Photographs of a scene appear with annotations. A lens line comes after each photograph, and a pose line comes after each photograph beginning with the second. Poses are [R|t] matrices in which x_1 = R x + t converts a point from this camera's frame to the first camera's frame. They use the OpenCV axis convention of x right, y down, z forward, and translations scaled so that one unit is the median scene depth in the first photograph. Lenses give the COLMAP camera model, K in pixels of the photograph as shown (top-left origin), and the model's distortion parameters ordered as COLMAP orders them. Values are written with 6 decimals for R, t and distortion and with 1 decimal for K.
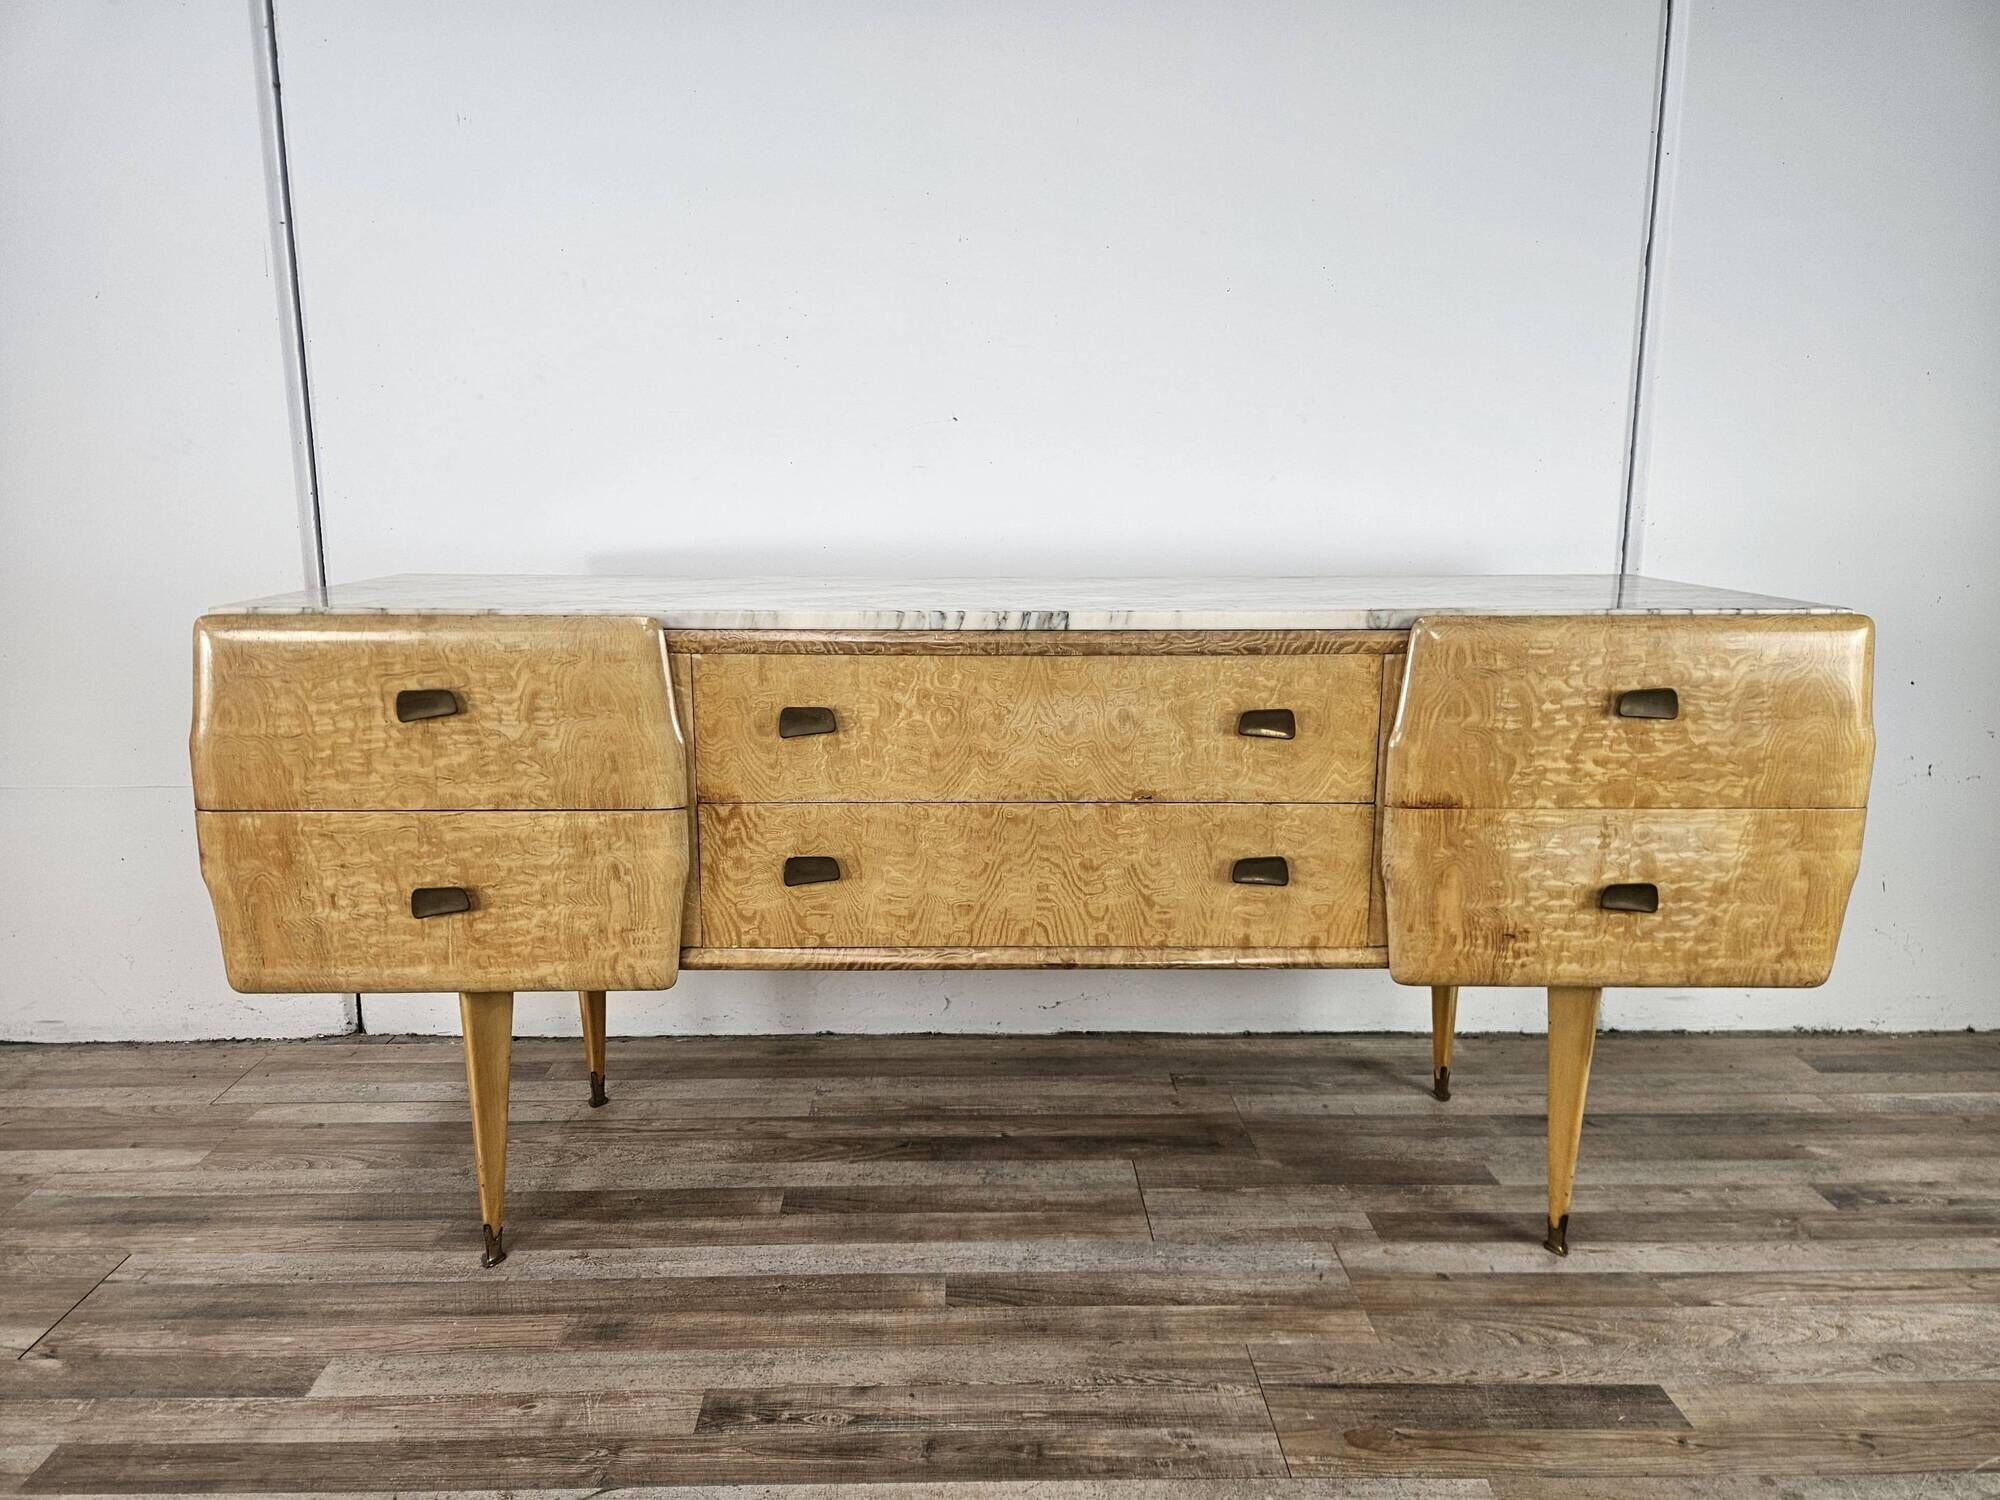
lens RADIAL K [[1363.6, 0, 983.0], [0, 1363.6, 735.2], [0, 0, 1]] dist [0.056622, -0.057990]
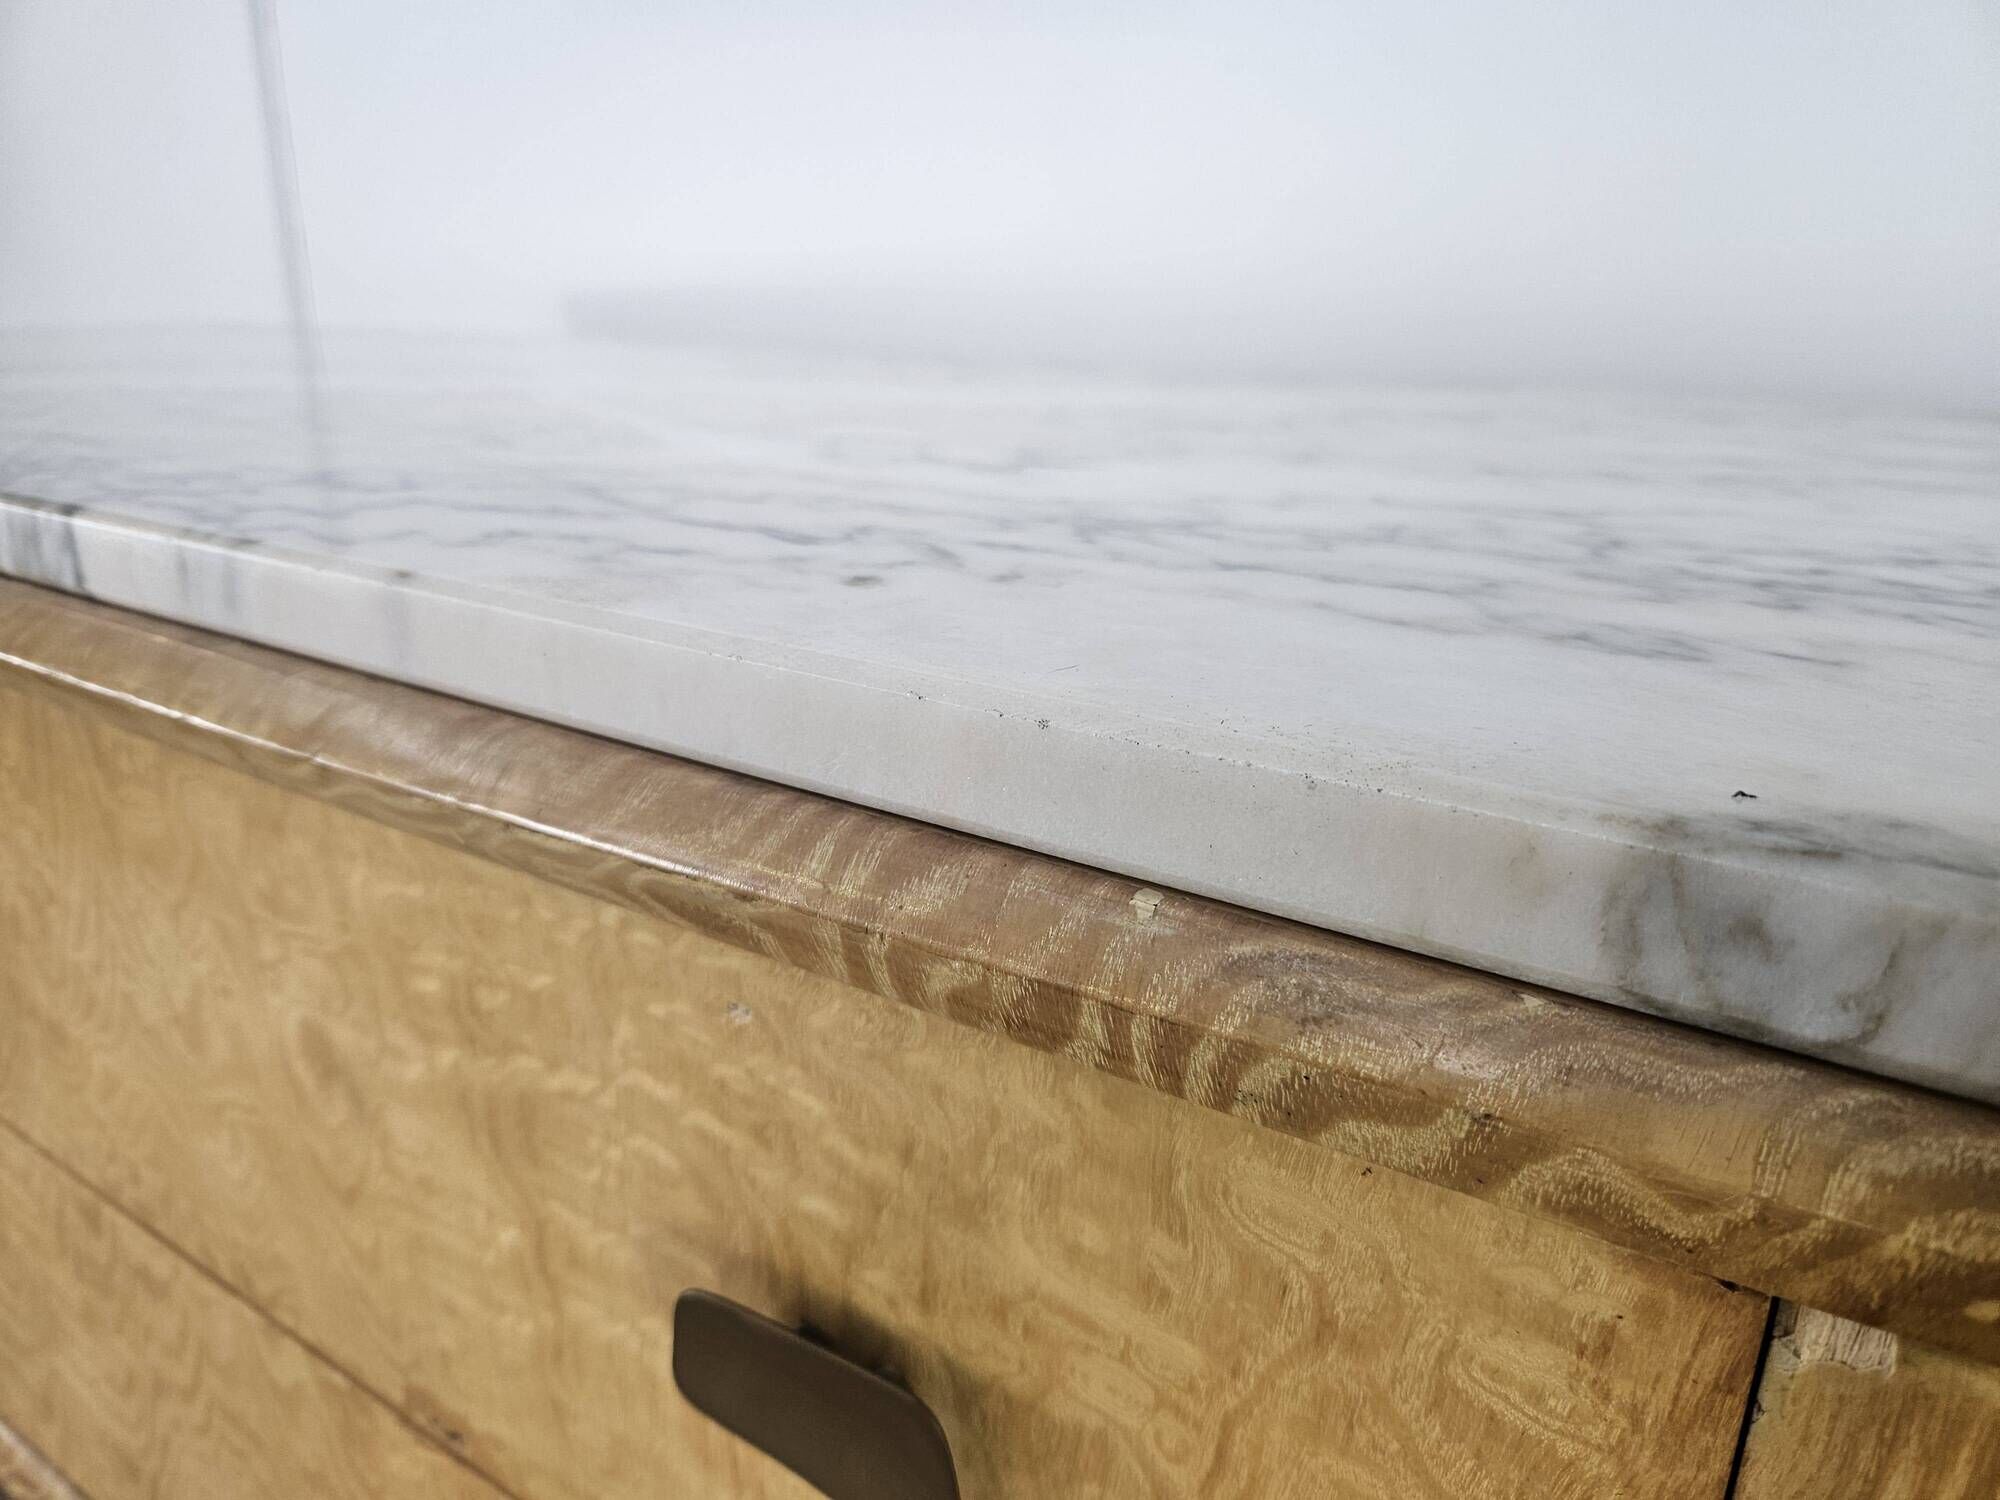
lens RADIAL K [[1363.6, 0, 1006.2], [0, 1363.6, 744.4], [0, 0, 1]] dist [0.056622, -0.057990]
pose [[0.824089, 0.185408, -0.535258, 0.290323], [-0.106467, 0.978773, 0.175121, -0.106863], [0.556365, -0.087328, 0.826336, 0.888999]]
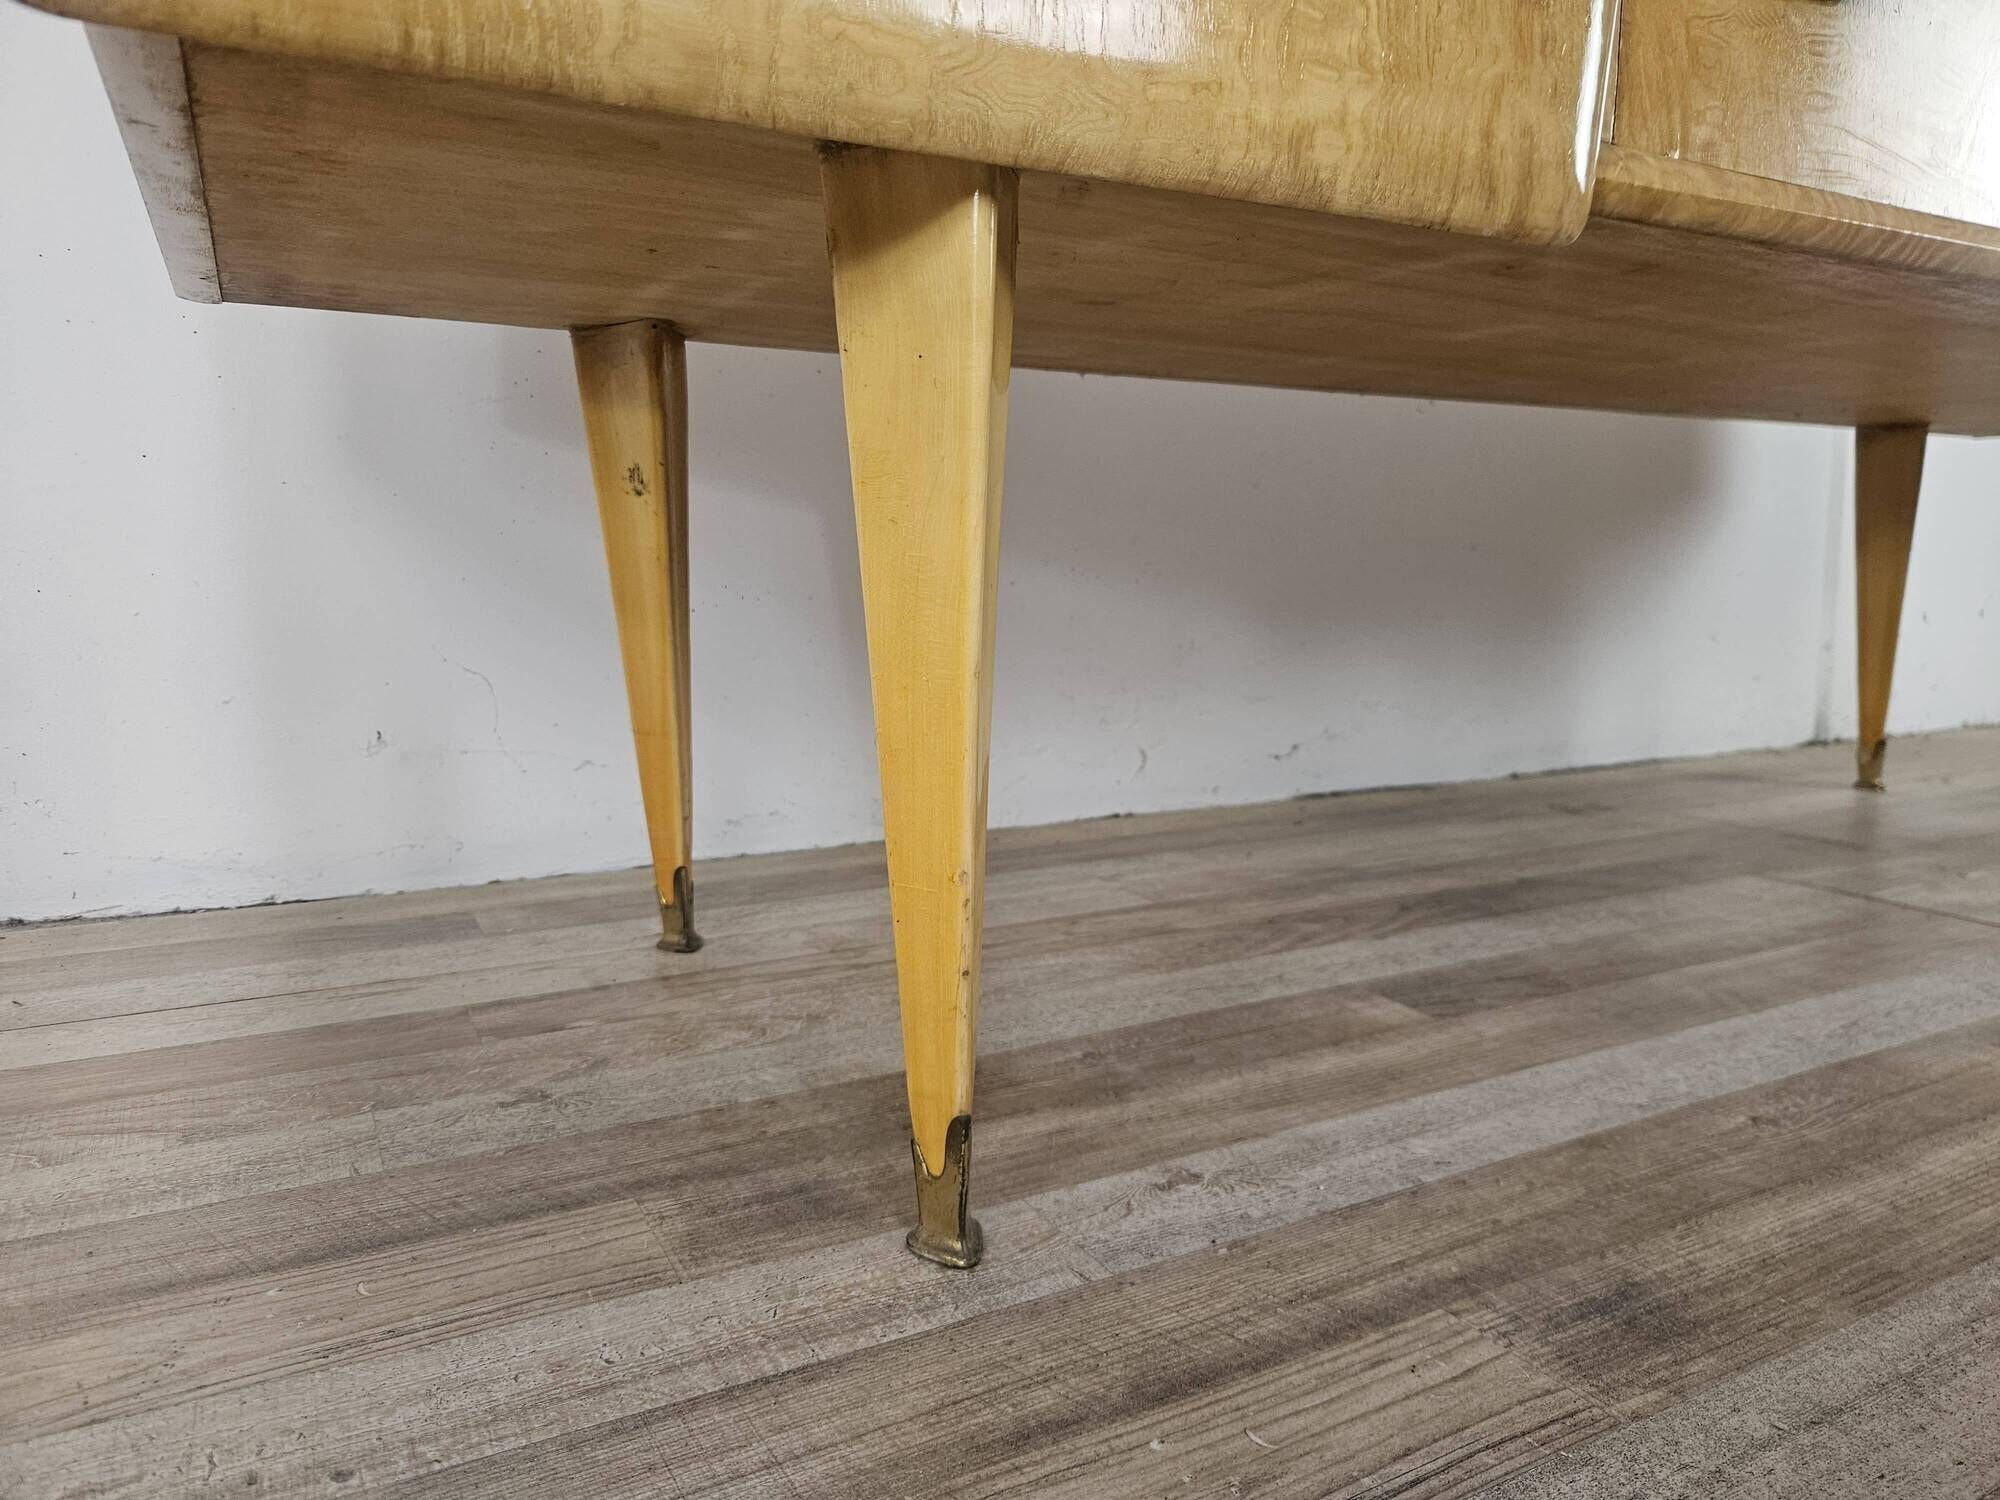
lens RADIAL K [[1363.6, 0, 999.9], [0, 1363.6, 736.7], [0, 0, 1]] dist [0.056622, -0.057990]
pose [[0.888663, -0.060074, 0.454609, -0.519703], [0.084940, 0.995790, -0.034451, 0.309249], [-0.450625, 0.069230, 0.890025, 0.793222]]
